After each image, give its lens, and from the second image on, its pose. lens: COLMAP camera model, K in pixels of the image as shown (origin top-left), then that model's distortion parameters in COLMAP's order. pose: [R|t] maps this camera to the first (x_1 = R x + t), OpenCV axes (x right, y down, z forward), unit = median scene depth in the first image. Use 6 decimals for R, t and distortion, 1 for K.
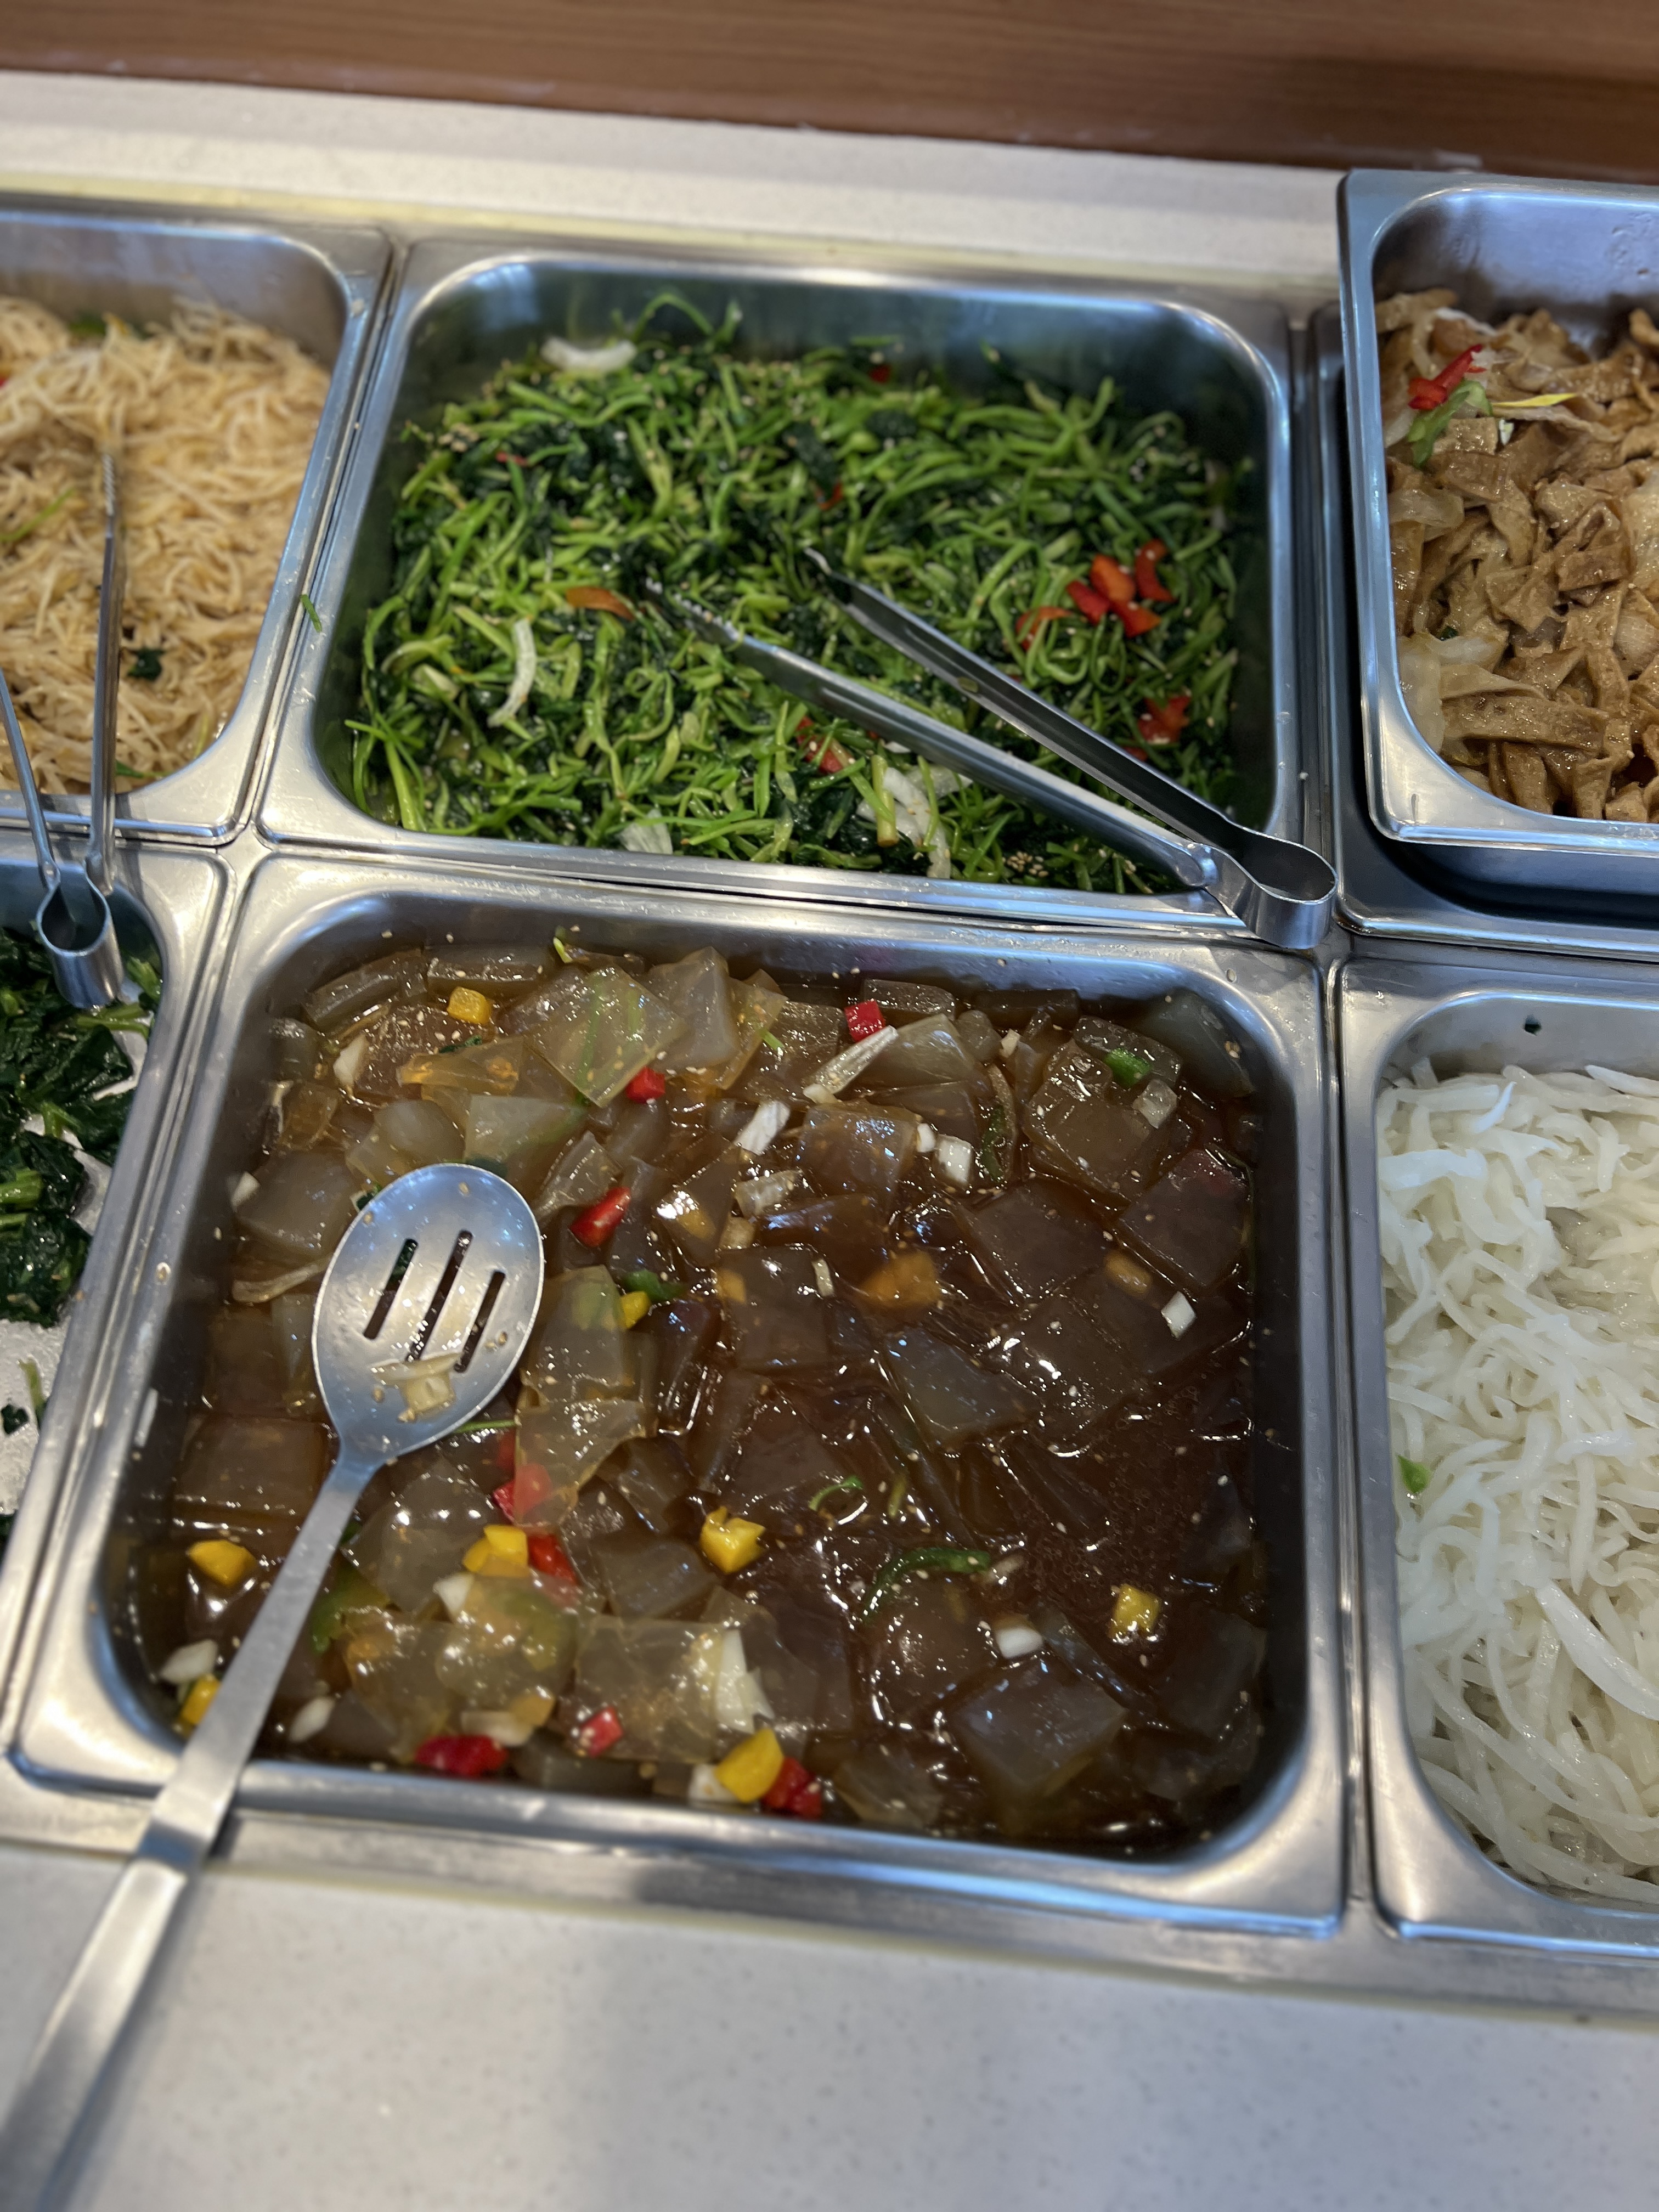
lens RADIAL K [[1691.3, 0, 814.6], [0, 1691.3, 1111.9], [0, 0, 1]] dist [0.004670, -0.036428]
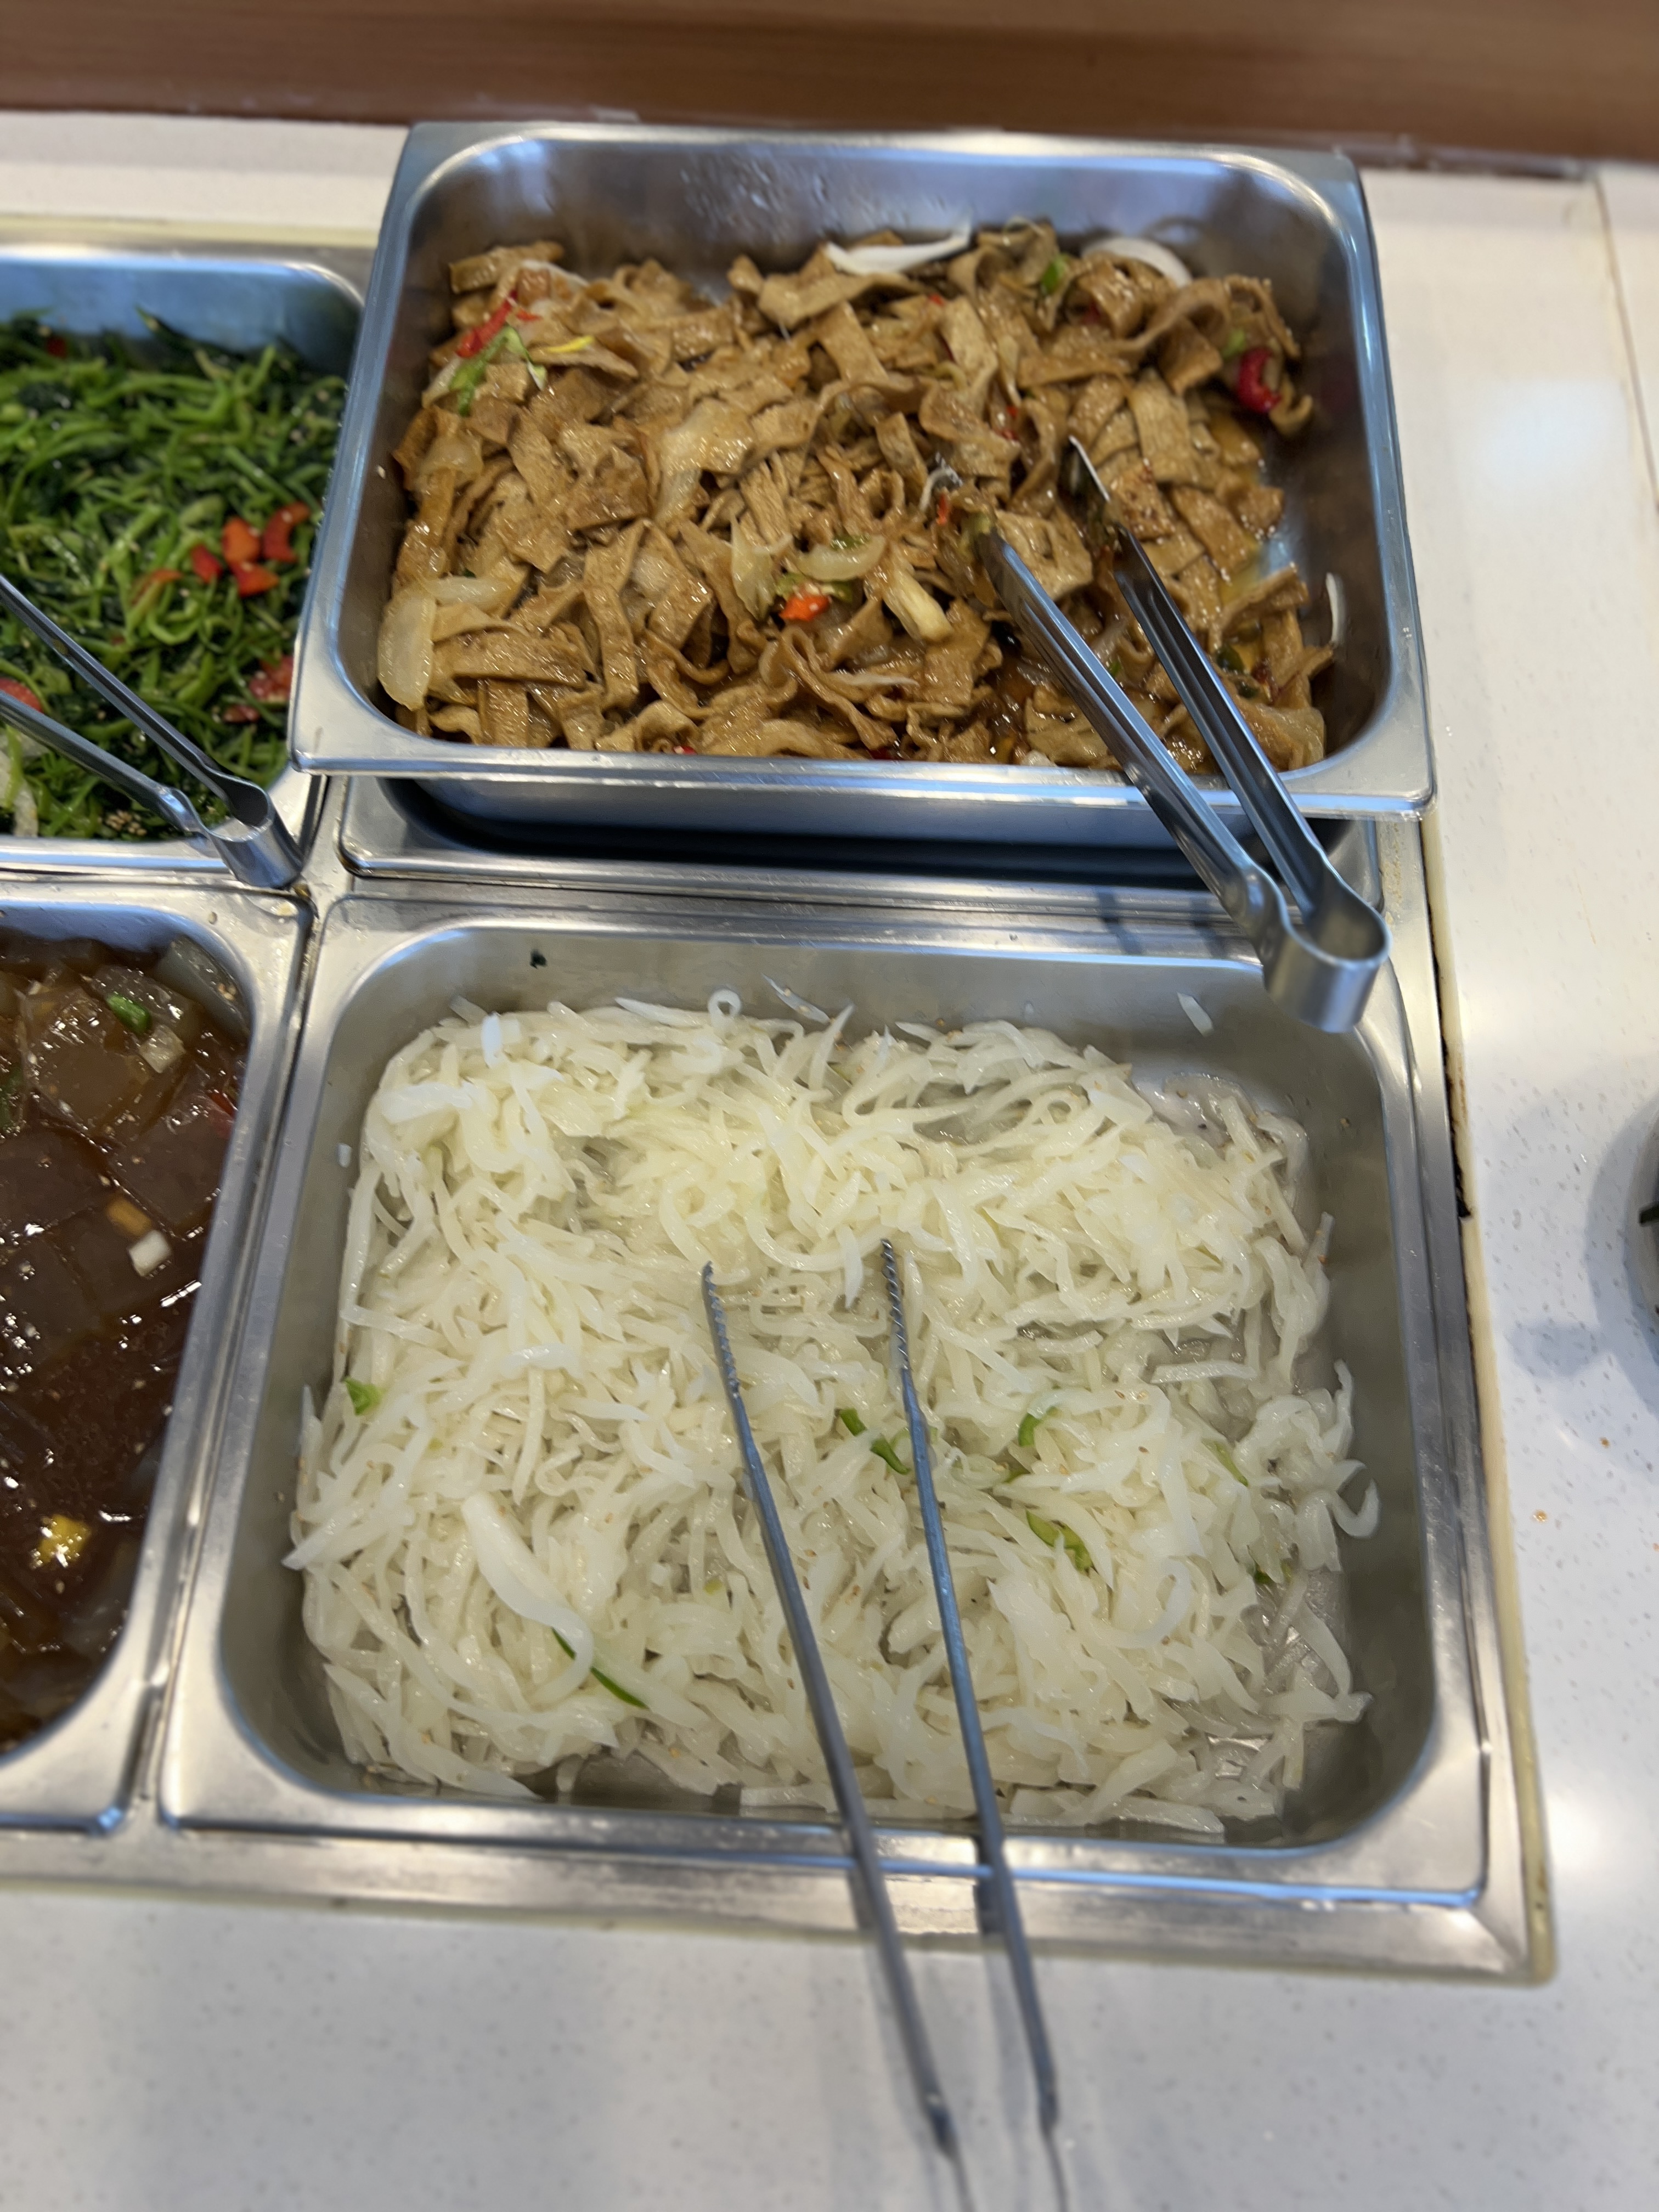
lens RADIAL K [[1691.3, 0, 704.9], [0, 1691.3, 1159.1], [0, 0, 1]] dist [0.004670, -0.036428]
pose [[0.998524, -0.039154, 0.037639, 0.470749], [0.038696, 0.999169, 0.012828, 0.058943], [-0.038110, -0.011353, 0.999209, -0.022086]]
